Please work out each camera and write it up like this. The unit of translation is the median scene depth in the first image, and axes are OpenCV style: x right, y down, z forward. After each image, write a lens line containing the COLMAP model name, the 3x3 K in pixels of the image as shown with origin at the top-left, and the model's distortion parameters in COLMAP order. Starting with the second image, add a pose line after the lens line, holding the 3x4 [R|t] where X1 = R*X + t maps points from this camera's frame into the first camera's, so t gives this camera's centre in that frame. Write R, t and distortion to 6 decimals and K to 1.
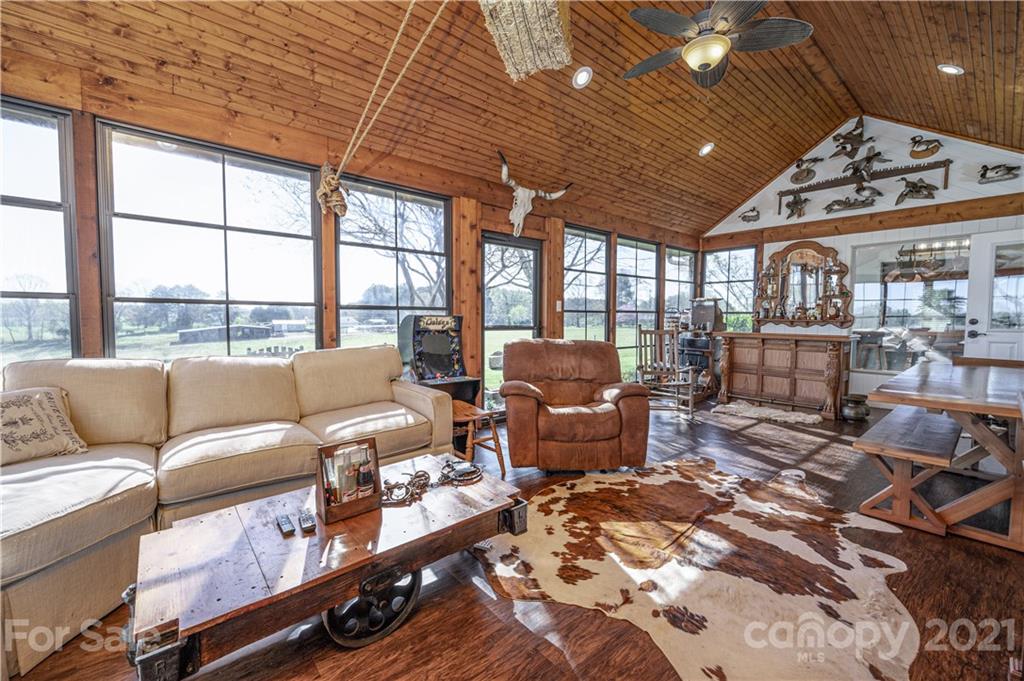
lens RADIAL K [[416.1, 0, 512.1], [0, 416.1, 341.7], [0, 0, 1]] dist [0.002111, 0.000453]
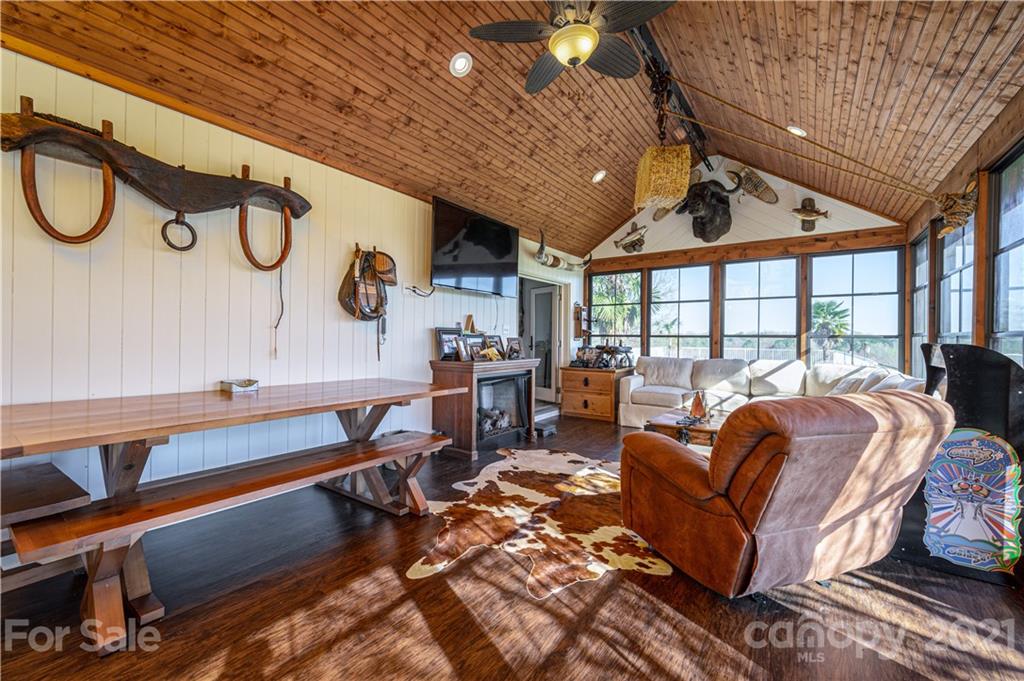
lens RADIAL K [[416.1, 0, 512.1], [0, 416.1, 341.7], [0, 0, 1]] dist [0.002111, 0.000453]
pose [[-0.970106, -0.014390, -0.242255, 0.867436], [-0.032400, 0.996984, 0.070524, -0.125936], [0.240510, 0.076265, -0.967646, 2.028064]]
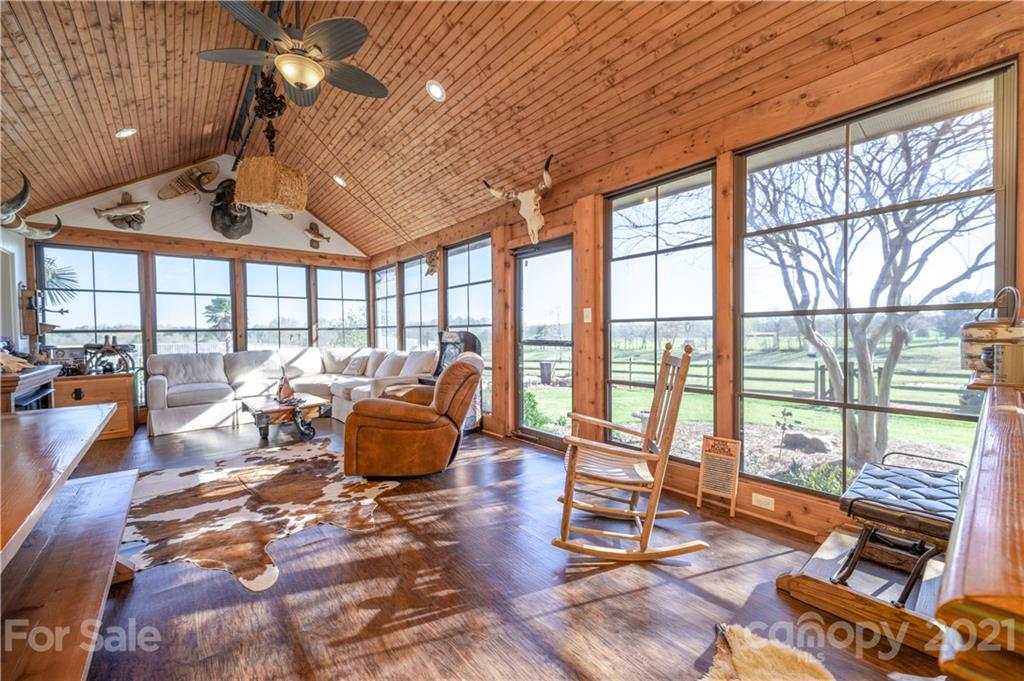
lens RADIAL K [[403.9, 0, 512.0], [0, 403.9, 340.5], [0, 0, 1]] dist [0.000909, 0.000060]
pose [[-0.005795, 0.018447, -0.999813, 1.565897], [-0.049868, 0.998580, 0.018713, -0.091726], [0.998739, 0.049967, -0.004867, 1.667627]]
